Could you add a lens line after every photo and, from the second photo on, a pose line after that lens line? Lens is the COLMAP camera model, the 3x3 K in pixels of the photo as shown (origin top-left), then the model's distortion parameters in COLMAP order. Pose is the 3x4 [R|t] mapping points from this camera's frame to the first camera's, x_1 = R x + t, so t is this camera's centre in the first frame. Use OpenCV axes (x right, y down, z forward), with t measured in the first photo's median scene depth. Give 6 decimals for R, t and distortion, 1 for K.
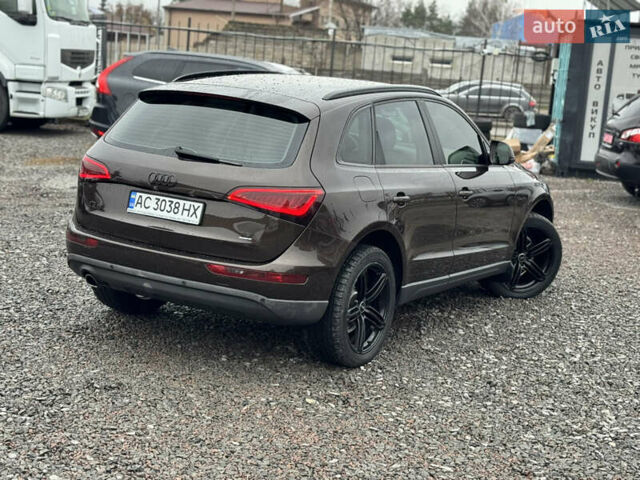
lens RADIAL K [[1177.5, 0, 302.4], [0, 1177.5, 242.9], [0, 0, 1]] dist [0.160921, 0.046143]
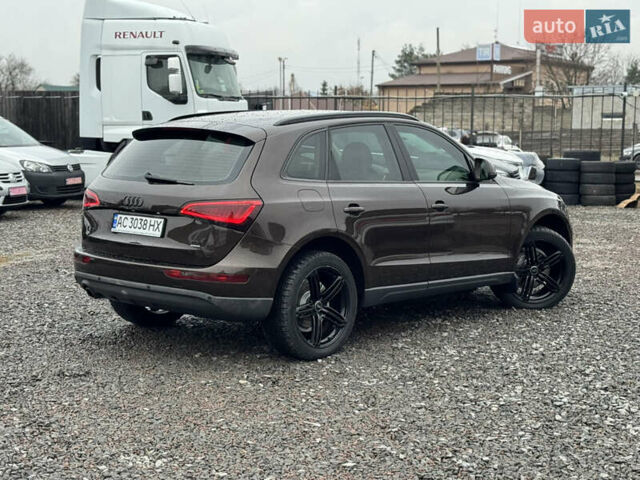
lens RADIAL K [[1177.5, 0, 302.4], [0, 1177.5, 242.9], [0, 0, 1]] dist [0.160921, 0.046143]
pose [[0.977389, -0.051480, -0.205089, 0.280995], [0.038005, 0.996885, -0.069114, 0.074246], [0.208008, 0.059757, 0.976300, -0.106504]]
